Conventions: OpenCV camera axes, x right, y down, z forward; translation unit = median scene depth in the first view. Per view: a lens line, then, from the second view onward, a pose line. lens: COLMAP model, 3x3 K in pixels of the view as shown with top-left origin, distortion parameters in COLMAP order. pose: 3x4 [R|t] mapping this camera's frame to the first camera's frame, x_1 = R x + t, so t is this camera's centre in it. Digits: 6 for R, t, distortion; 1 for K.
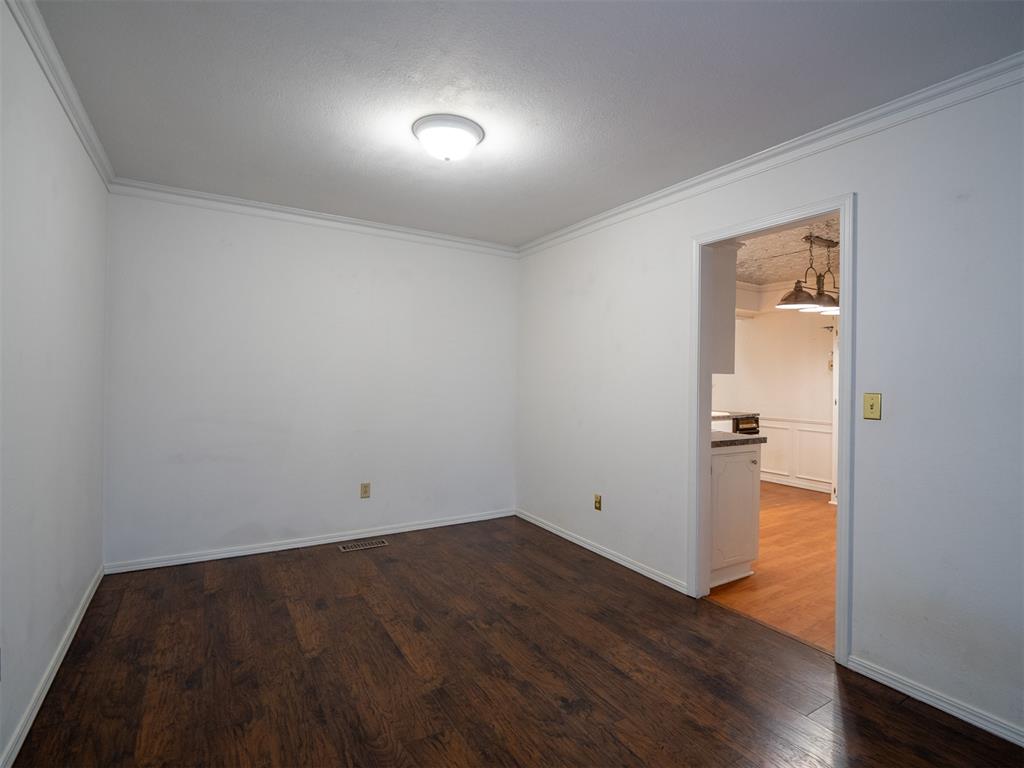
lens RADIAL K [[512.7, 0, 517.1], [0, 512.7, 375.7], [0, 0, 1]] dist [0.004384, -0.012073]
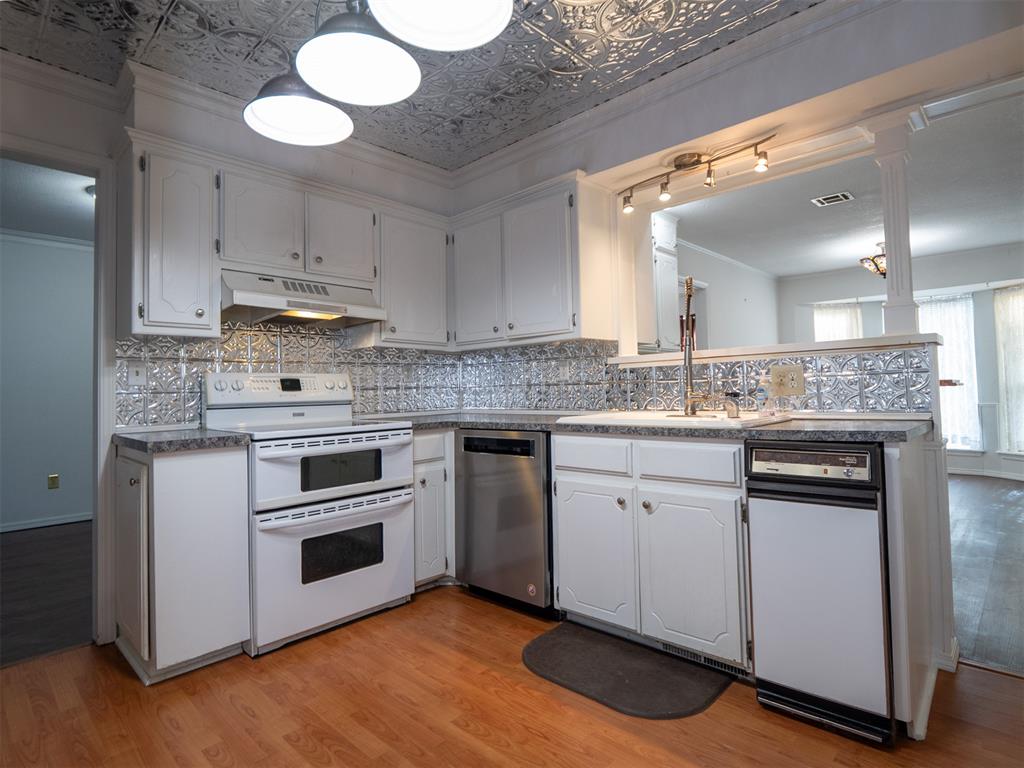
lens RADIAL K [[537.7, 0, 523.5], [0, 537.7, 372.6], [0, 0, 1]] dist [0.003022, -0.013462]
pose [[0.232424, -0.062504, -0.970604, 0.949361], [0.040905, 0.997678, -0.054453, 0.072169], [0.971754, -0.027047, 0.234441, 1.045313]]
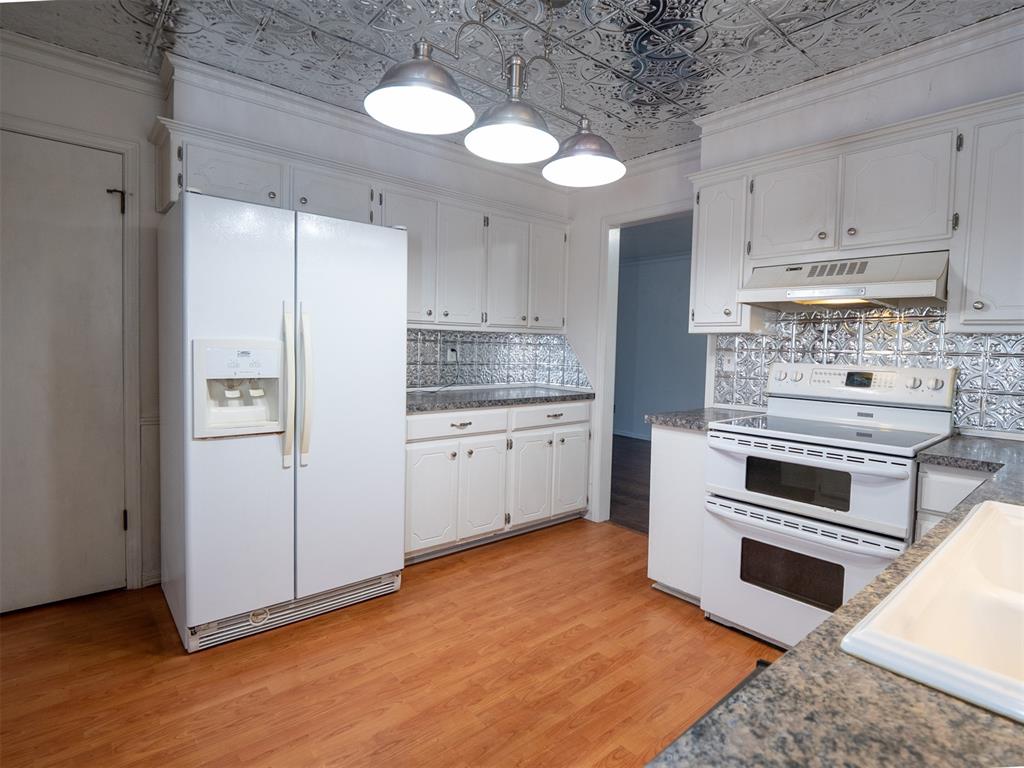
lens RADIAL K [[512.7, 0, 517.1], [0, 512.7, 375.7], [0, 0, 1]] dist [0.004384, -0.012073]
pose [[-0.989335, -0.042436, -0.139341, 0.654737], [-0.047575, 0.998297, 0.033757, 0.031290], [0.137671, 0.040026, -0.989669, 1.440068]]
